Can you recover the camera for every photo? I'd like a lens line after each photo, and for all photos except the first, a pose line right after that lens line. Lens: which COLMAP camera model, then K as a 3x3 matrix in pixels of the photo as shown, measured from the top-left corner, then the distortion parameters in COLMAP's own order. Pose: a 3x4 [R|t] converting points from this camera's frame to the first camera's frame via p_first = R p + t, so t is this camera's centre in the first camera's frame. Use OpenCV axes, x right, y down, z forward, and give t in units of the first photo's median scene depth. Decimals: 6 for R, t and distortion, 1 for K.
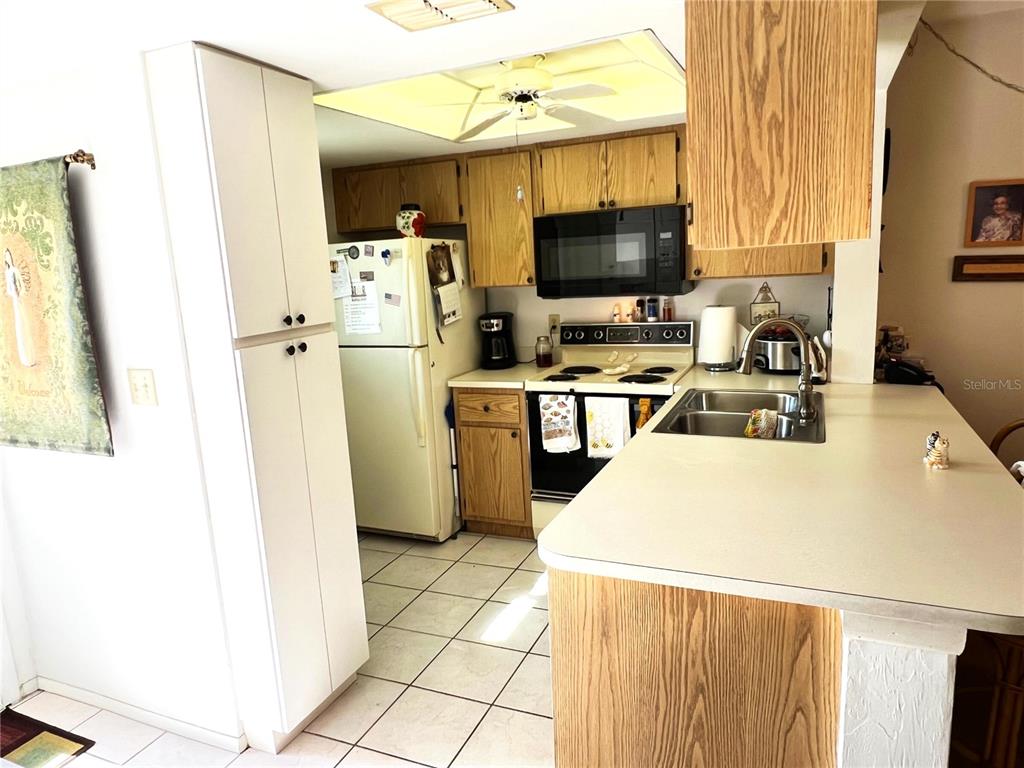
lens RADIAL K [[674.9, 0, 505.6], [0, 674.9, 384.5], [0, 0, 1]] dist [0.000306, -0.002990]
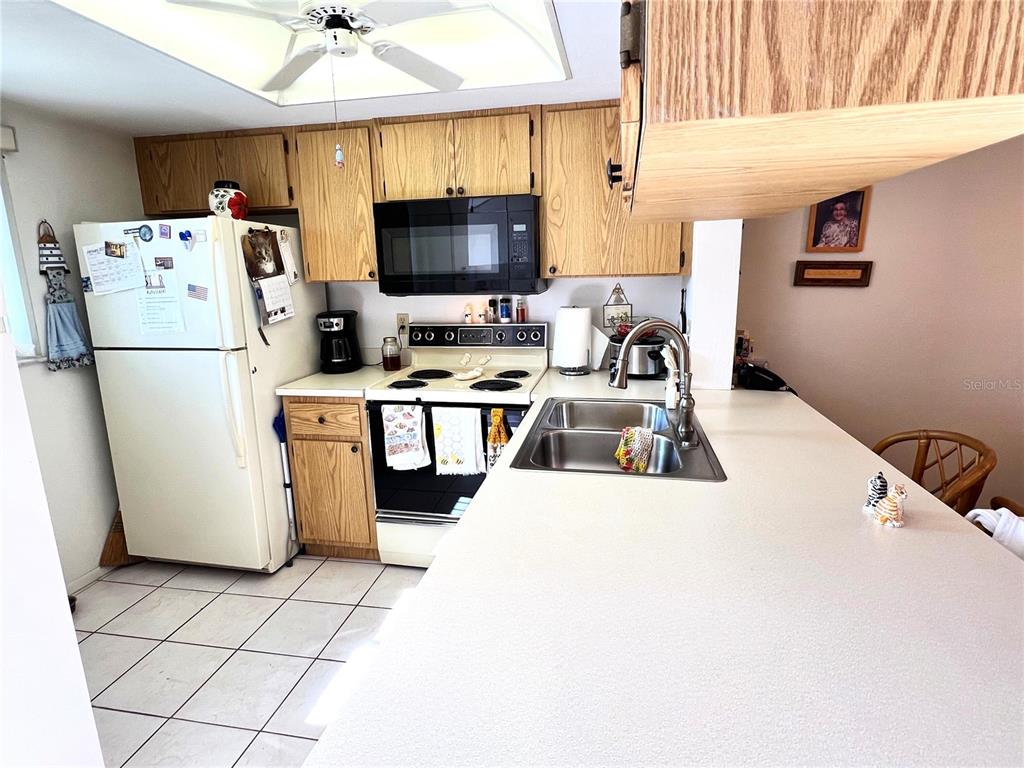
lens RADIAL K [[536.7, 0, 512.0], [0, 536.7, 384.0], [0, 0, 1]] dist [0.001464, -0.000226]
pose [[0.972877, -0.015802, 0.230784, 0.052068], [0.010526, 0.999655, 0.024078, -0.025465], [-0.231084, -0.020995, 0.972707, 0.268053]]
